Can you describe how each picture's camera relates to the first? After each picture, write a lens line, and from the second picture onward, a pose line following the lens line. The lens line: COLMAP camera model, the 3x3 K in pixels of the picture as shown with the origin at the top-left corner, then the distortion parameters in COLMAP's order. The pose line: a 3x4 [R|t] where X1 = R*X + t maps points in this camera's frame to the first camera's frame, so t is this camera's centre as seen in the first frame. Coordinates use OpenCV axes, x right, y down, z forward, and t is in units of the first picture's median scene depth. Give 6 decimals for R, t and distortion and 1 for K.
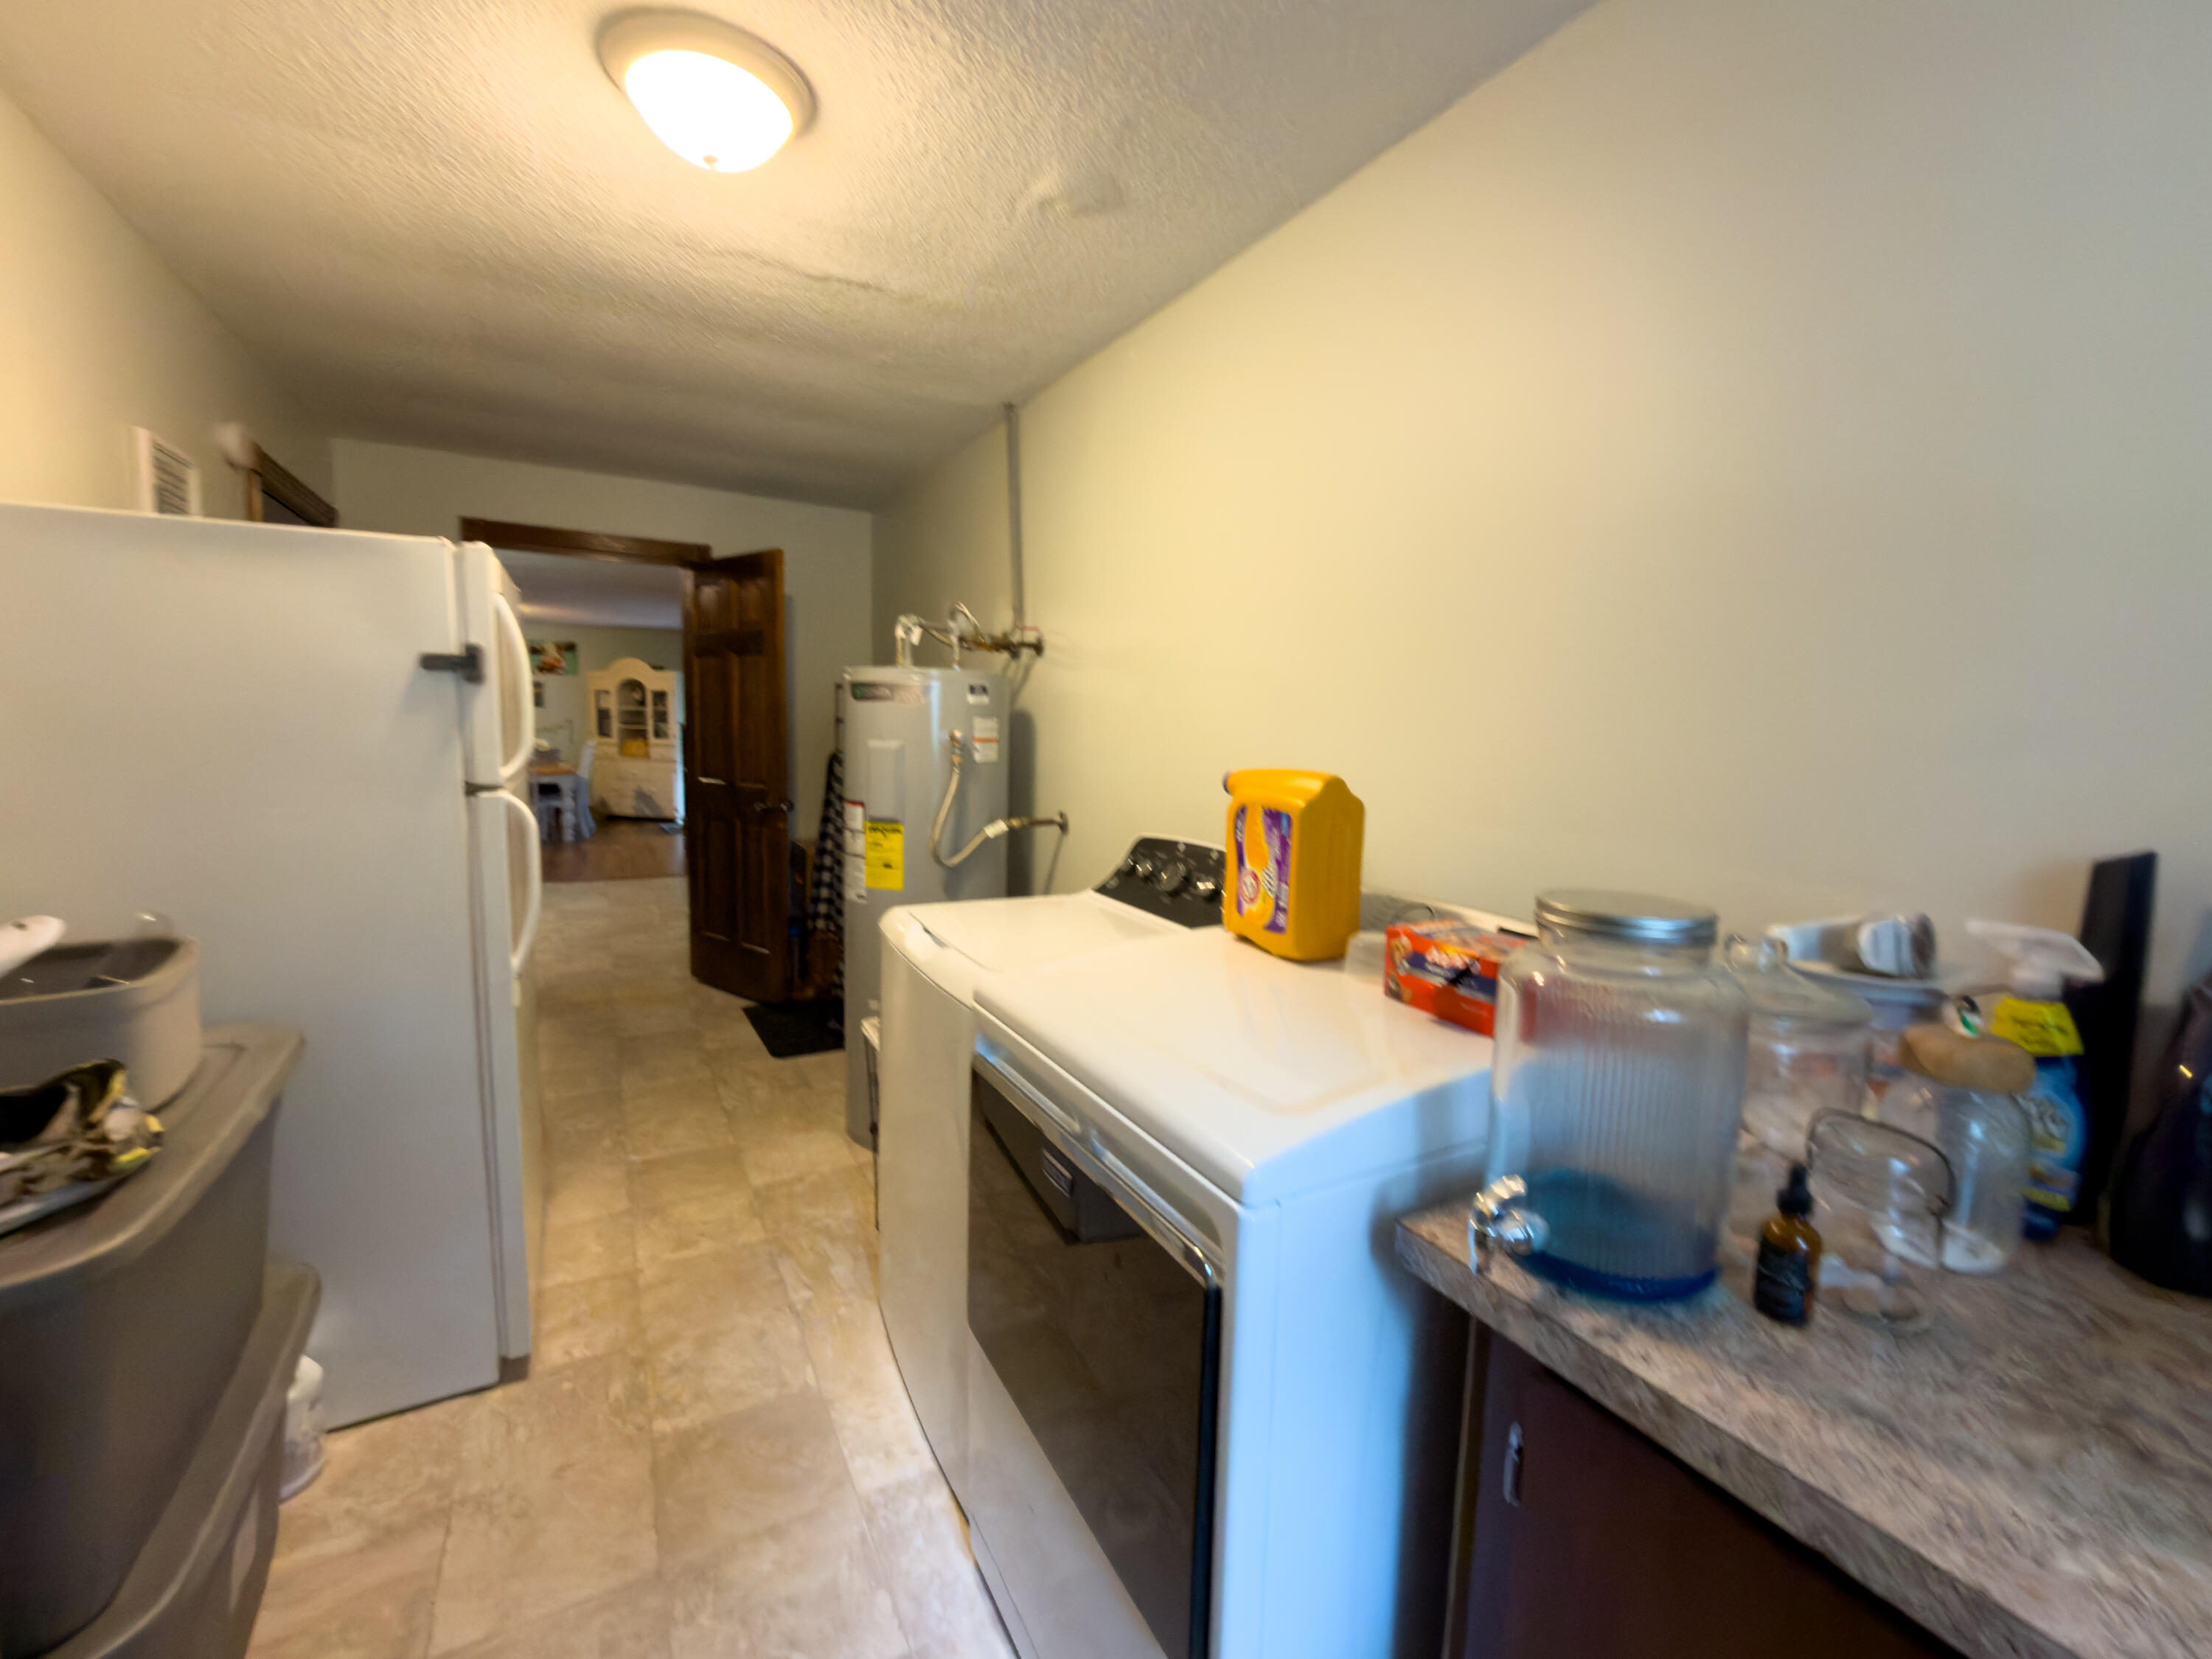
lens RADIAL K [[883.0, 0, 1097.3], [0, 883.0, 822.2], [0, 0, 1]] dist [-0.004376, 0.000891]
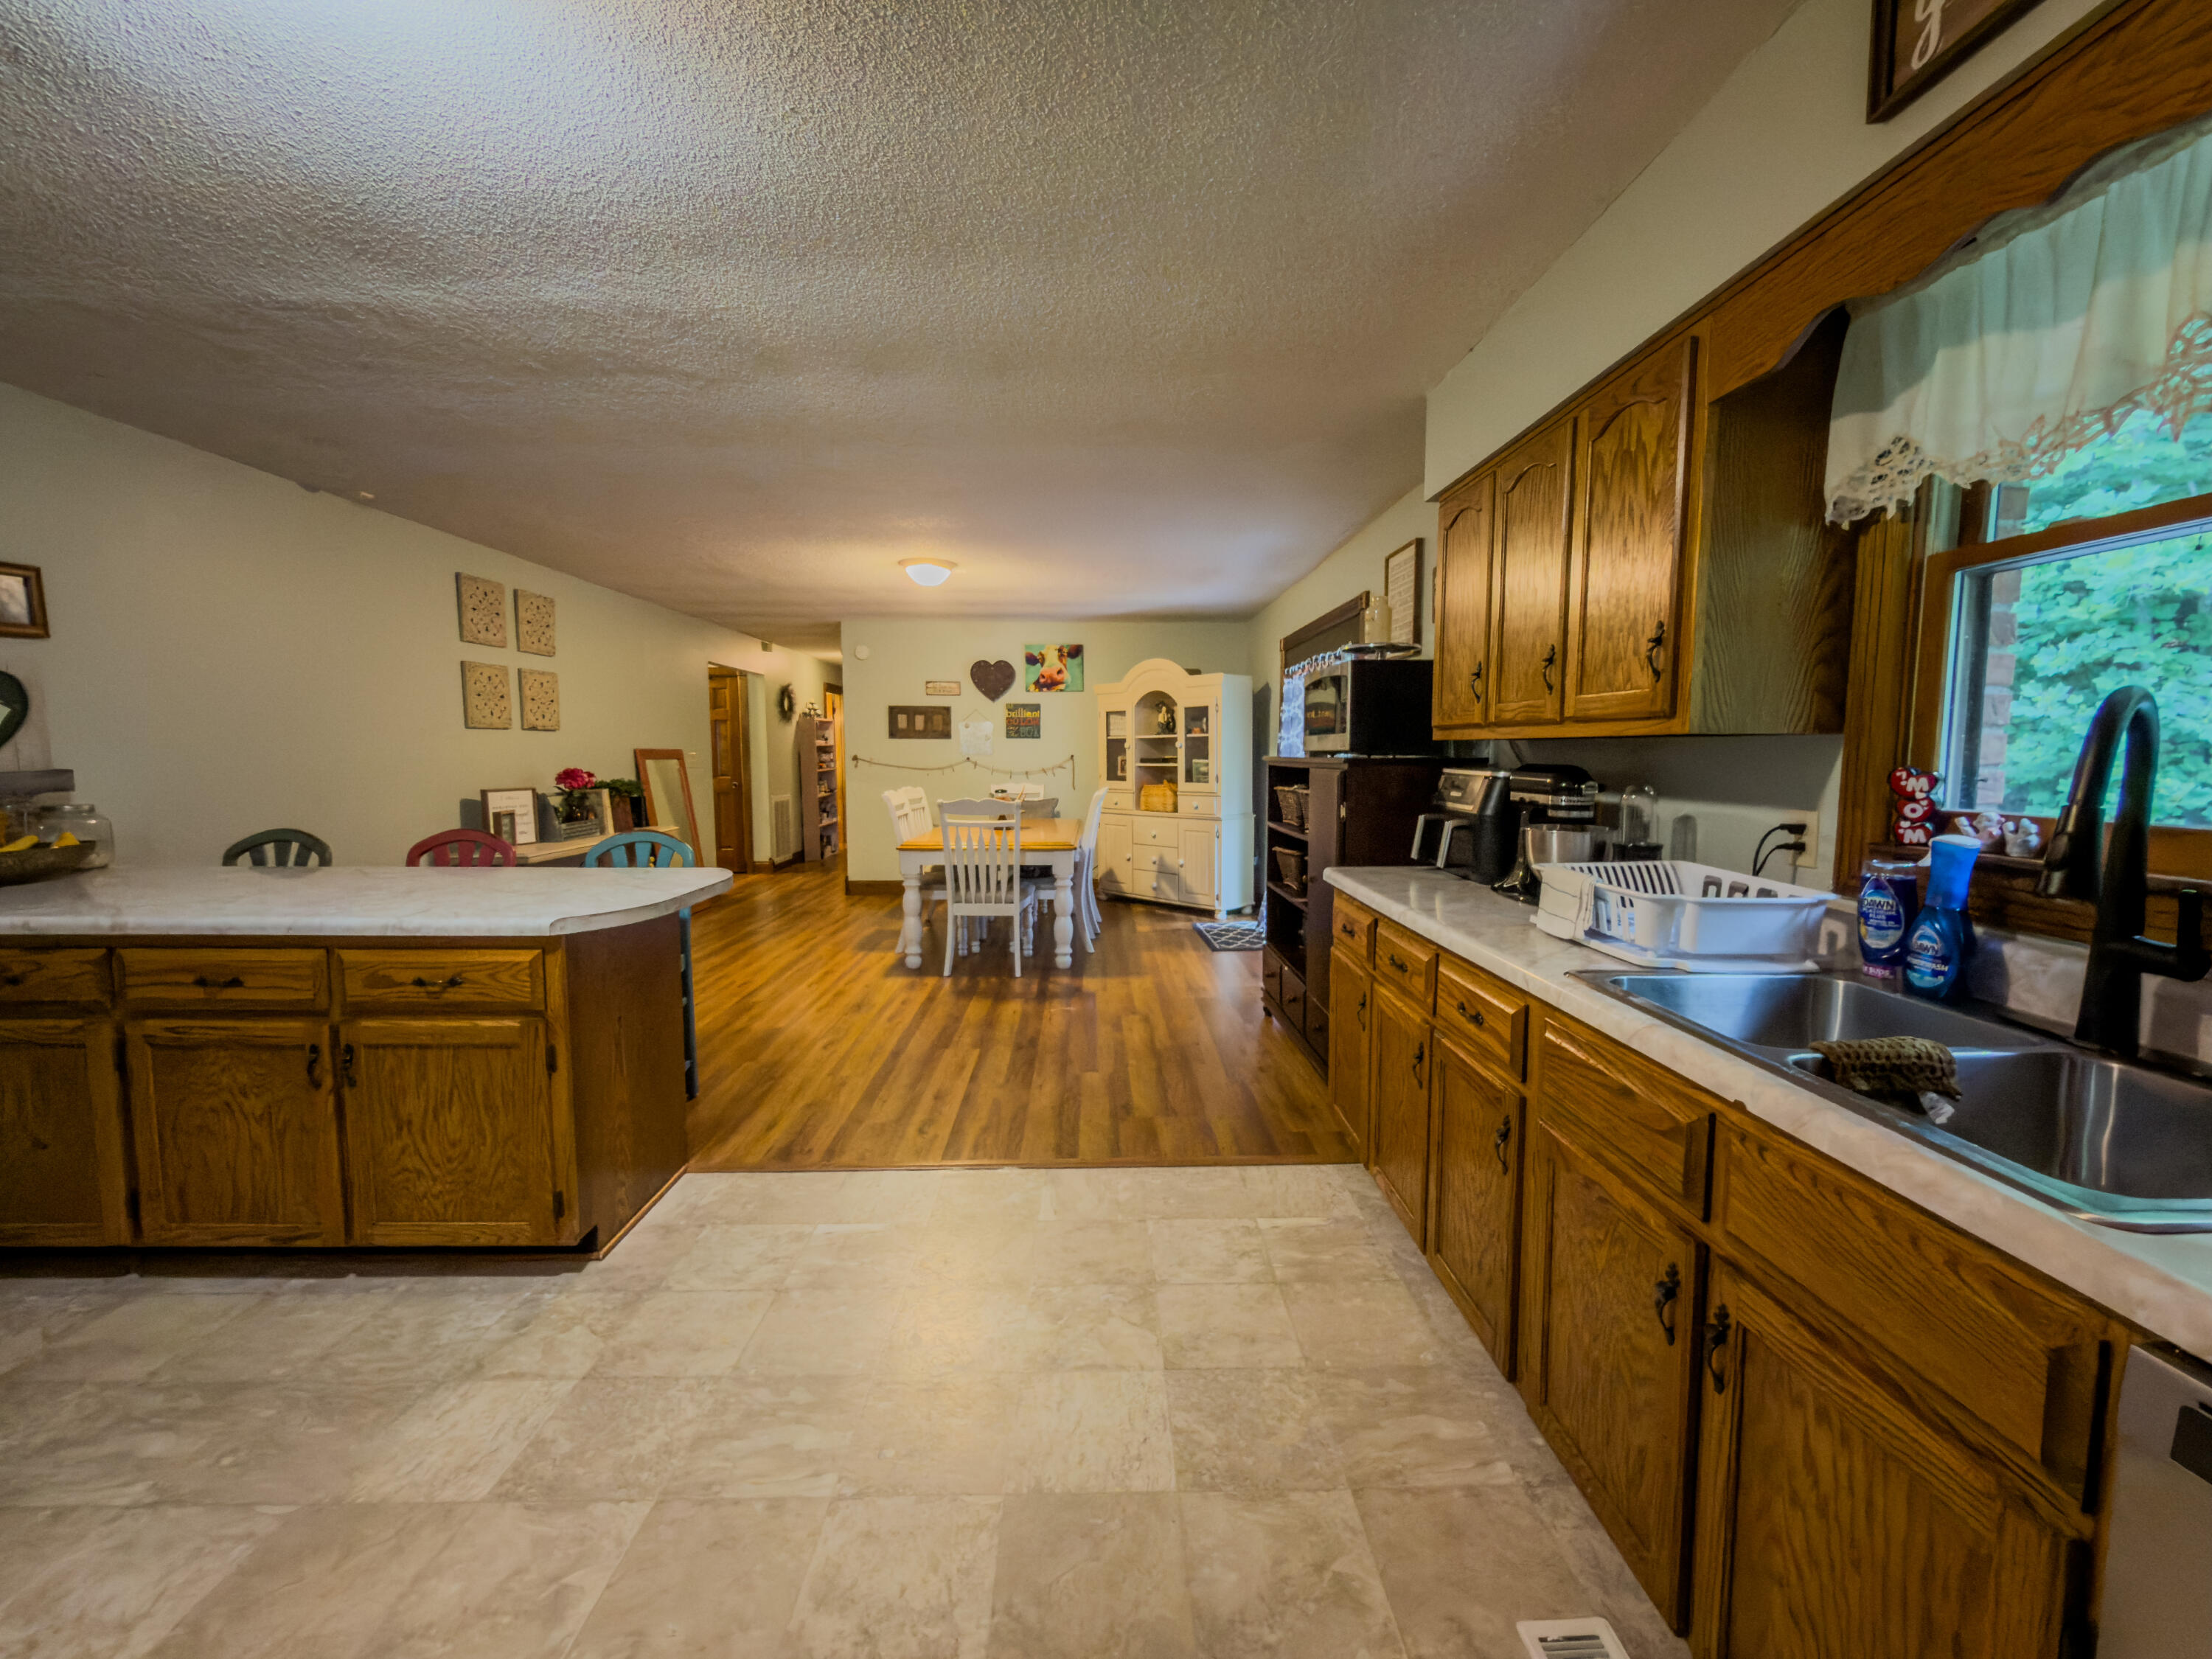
lens RADIAL K [[883.0, 0, 1110.1], [0, 883.0, 830.5], [0, 0, 1]] dist [-0.004376, 0.000891]
pose [[0.879948, 0.017622, -0.474743, -0.249164], [-0.030037, 0.999376, -0.018578, -0.047035], [0.474120, 0.030608, 0.879928, 0.418168]]
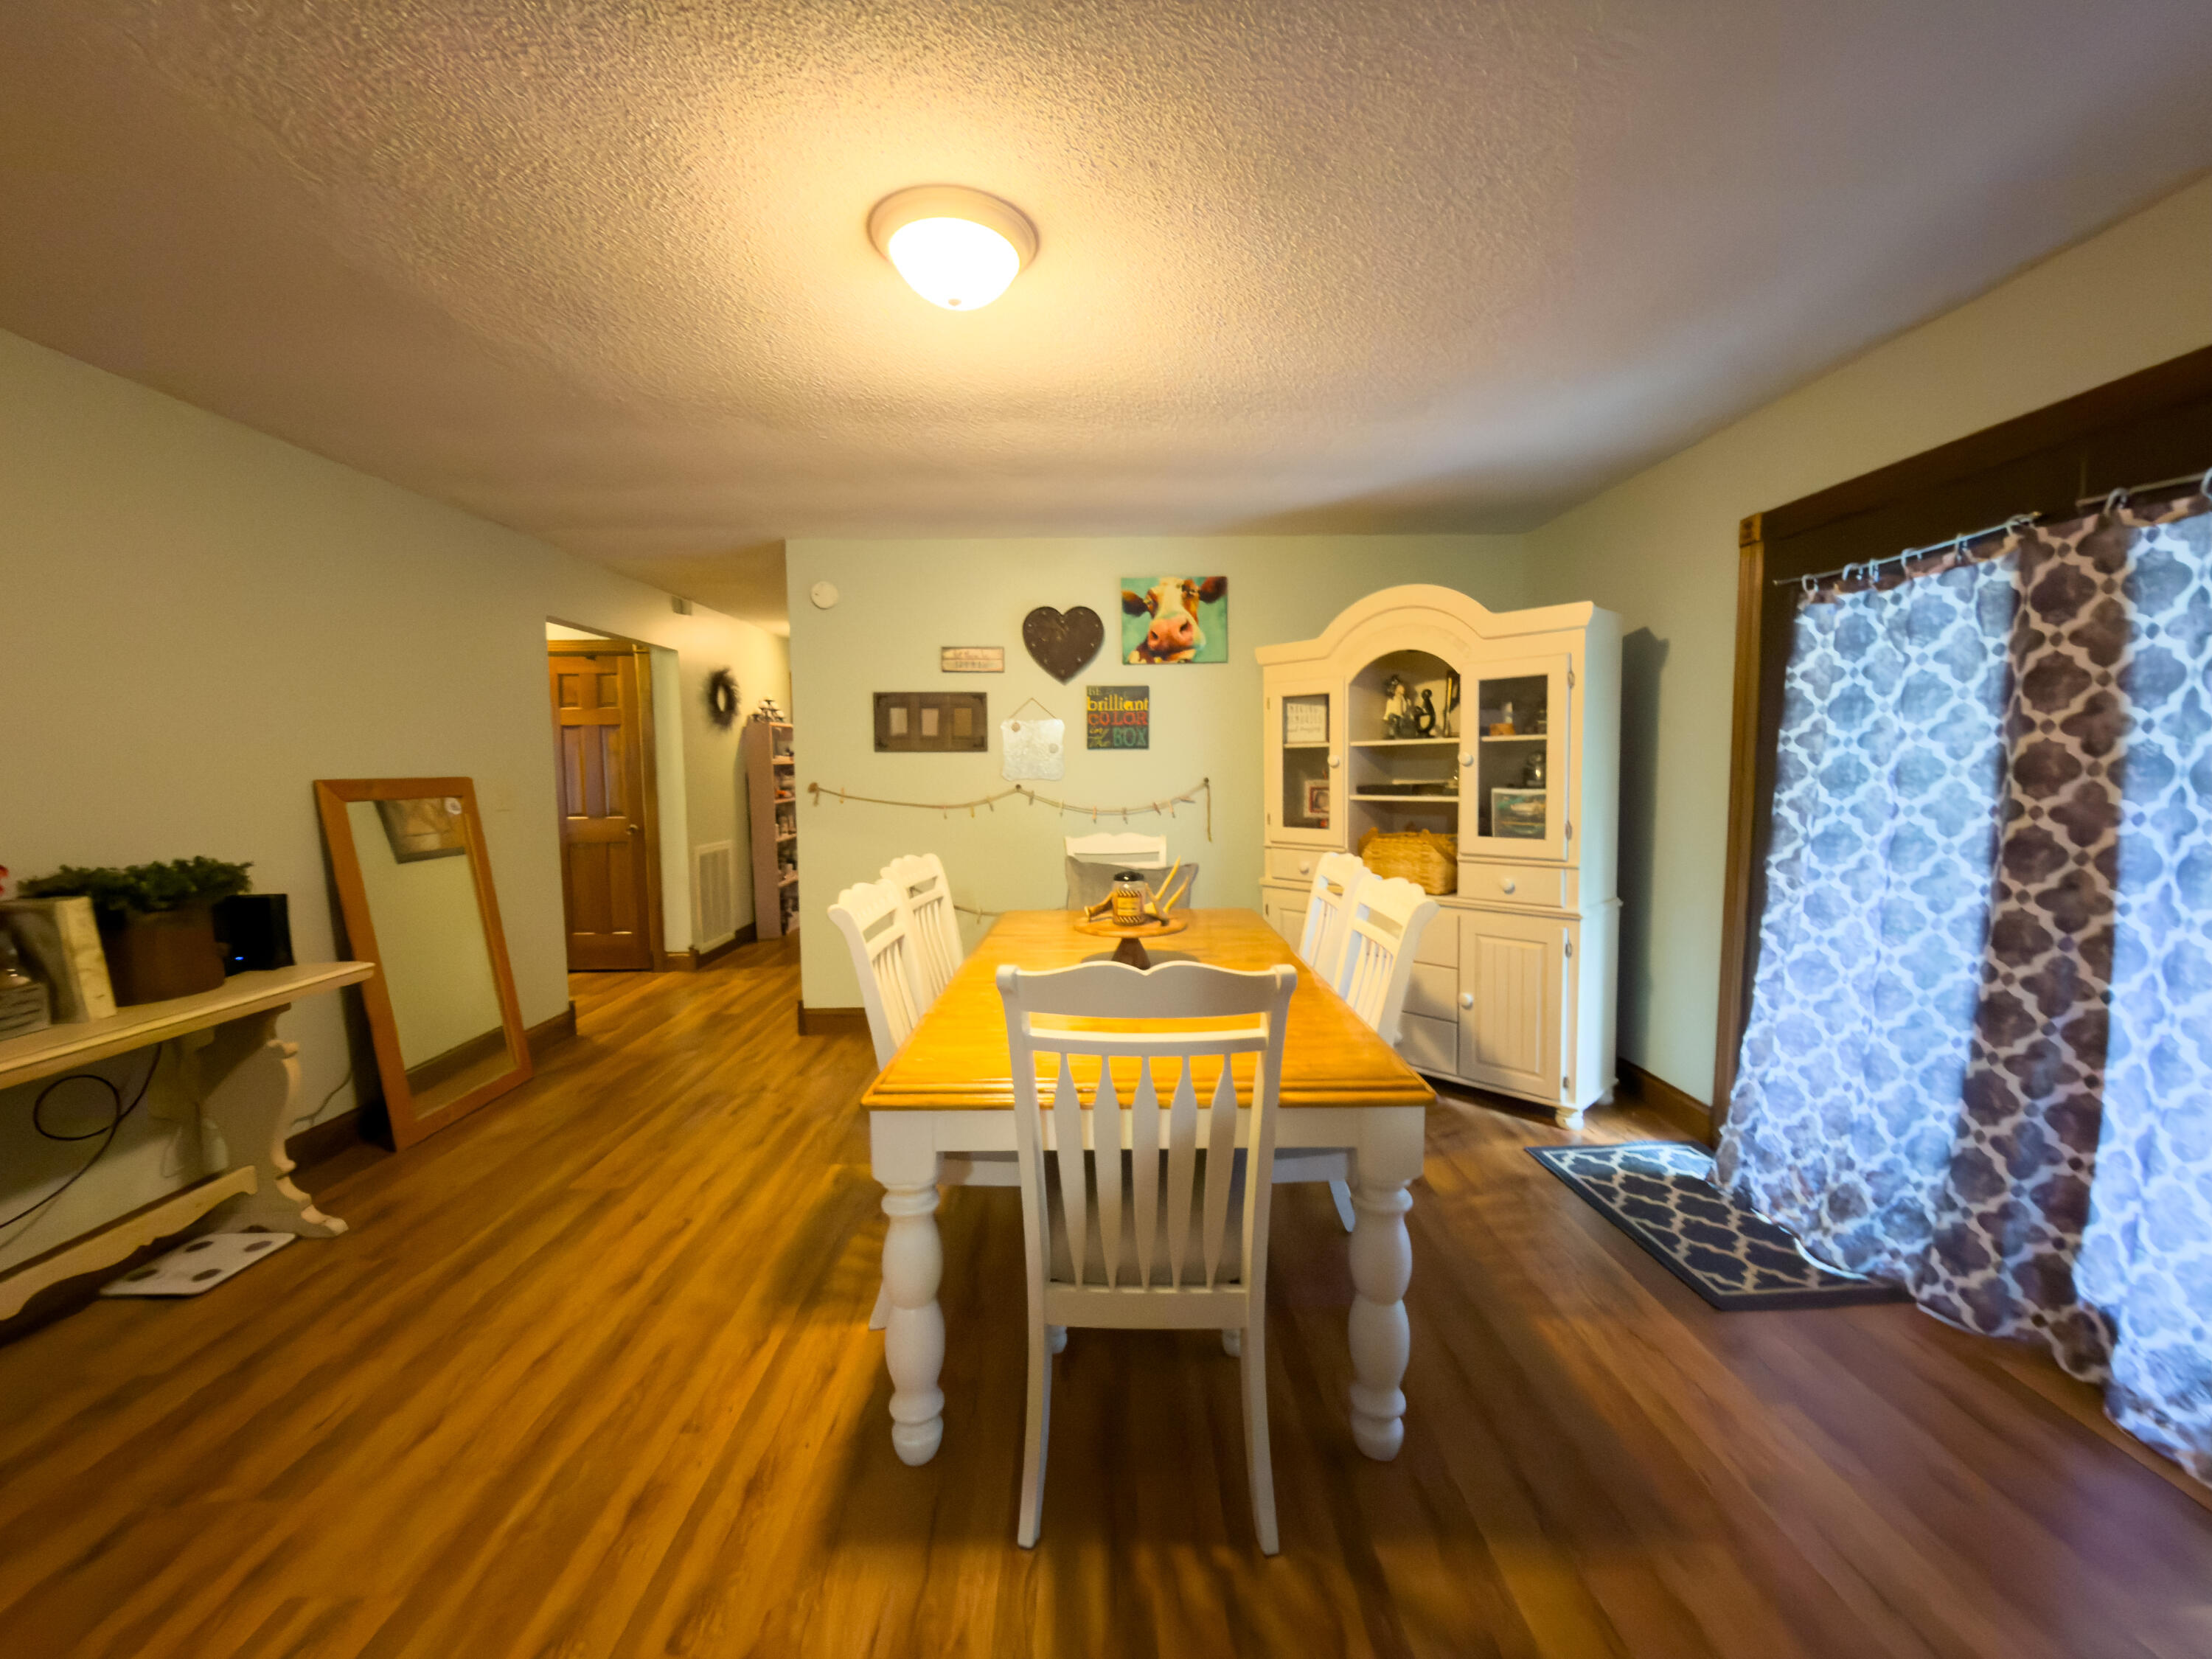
lens RADIAL K [[883.0, 0, 1112.0], [0, 883.0, 828.2], [0, 0, 1]] dist [-0.004376, 0.000891]
pose [[0.876315, 0.001757, -0.481735, -0.465175], [-0.020874, 0.999193, -0.034328, -0.084142], [0.481286, 0.040138, 0.875644, 0.667873]]
